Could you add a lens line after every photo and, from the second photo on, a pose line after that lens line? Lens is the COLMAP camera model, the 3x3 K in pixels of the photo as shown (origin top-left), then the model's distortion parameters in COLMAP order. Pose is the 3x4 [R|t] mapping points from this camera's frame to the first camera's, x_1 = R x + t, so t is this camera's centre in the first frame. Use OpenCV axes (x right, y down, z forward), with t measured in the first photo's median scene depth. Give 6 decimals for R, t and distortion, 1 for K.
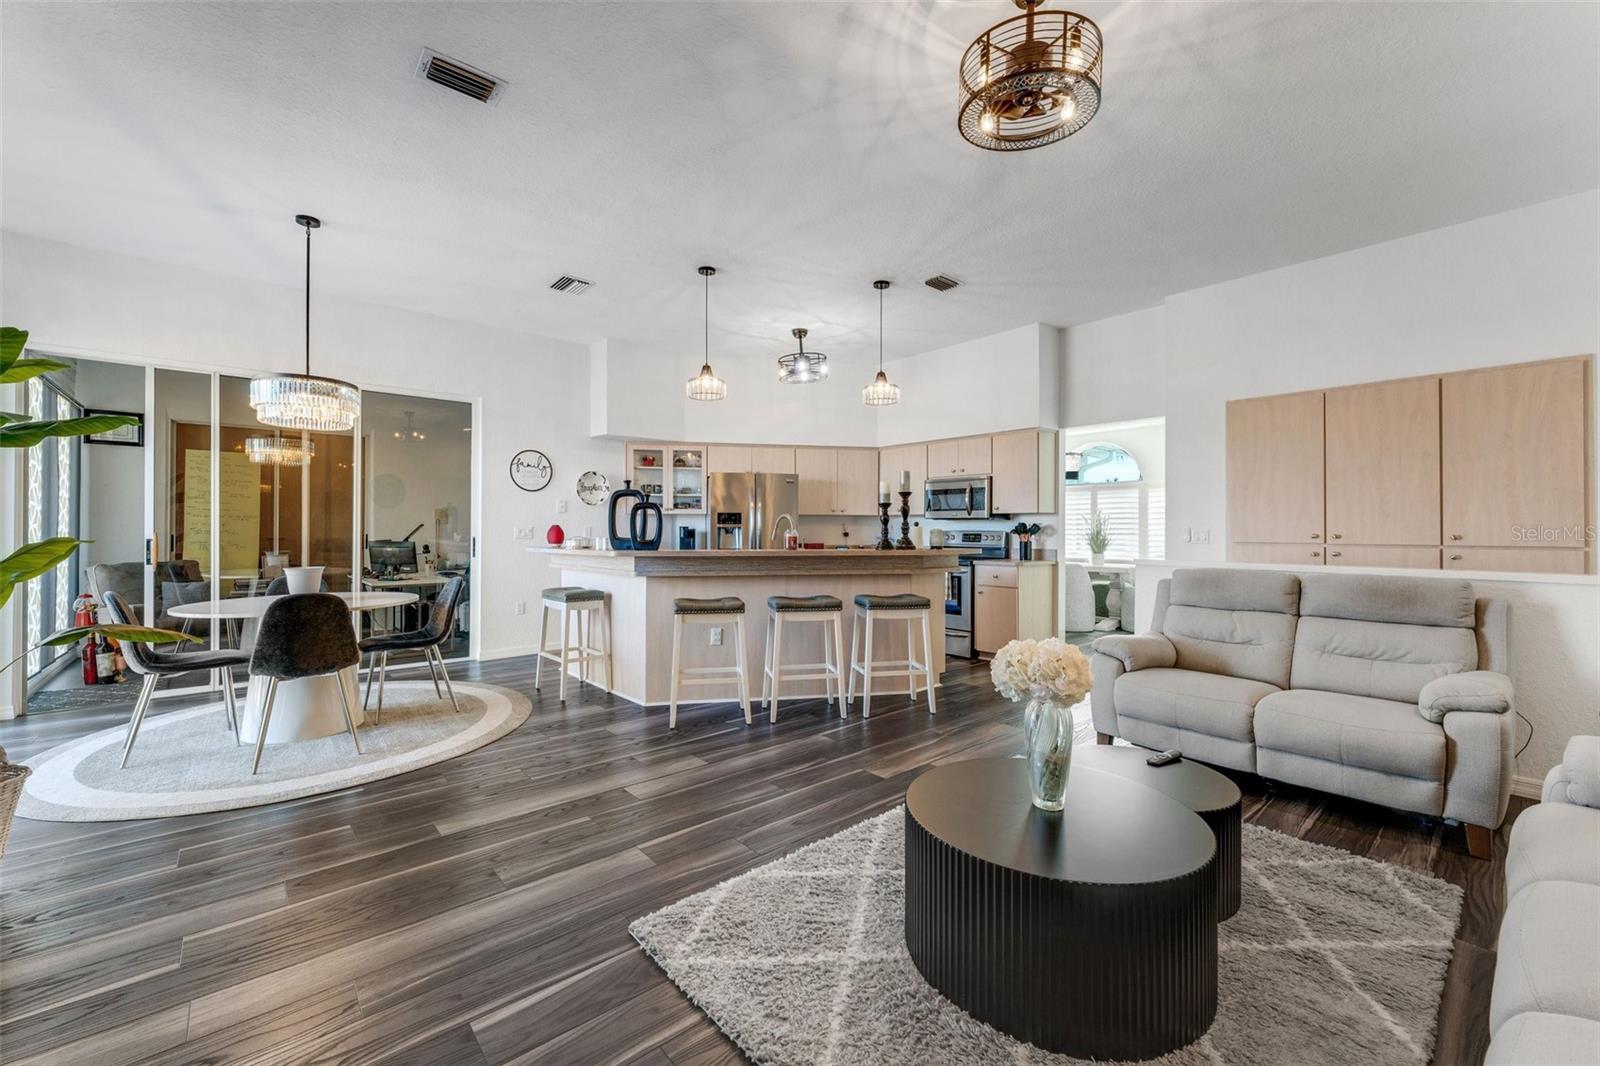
lens RADIAL K [[646.1, 0, 803.6], [0, 646.1, 528.3], [0, 0, 1]] dist [0.002900, 0.000220]
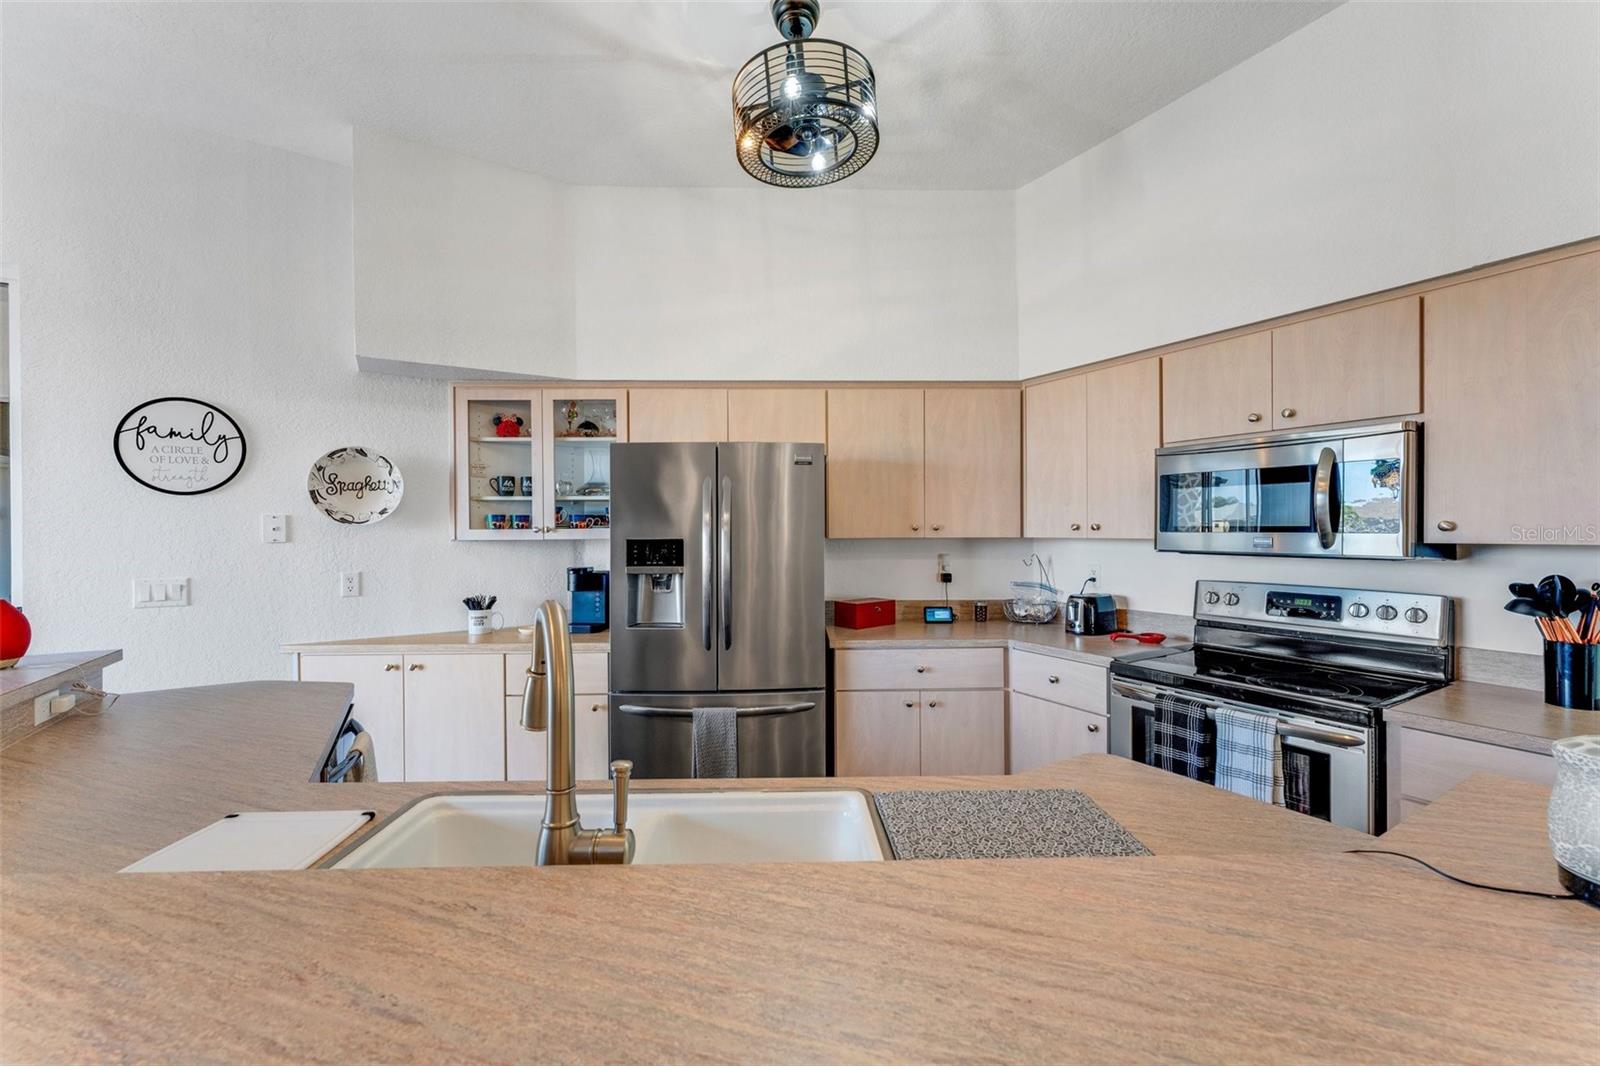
lens RADIAL K [[646.1, 0, 793.5], [0, 646.1, 537.8], [0, 0, 1]] dist [0.002900, 0.000220]
pose [[0.983255, -0.003497, -0.182204, 0.049526], [0.006042, 0.999892, 0.013420, -0.029757], [0.182137, -0.014296, 0.983169, 0.608060]]
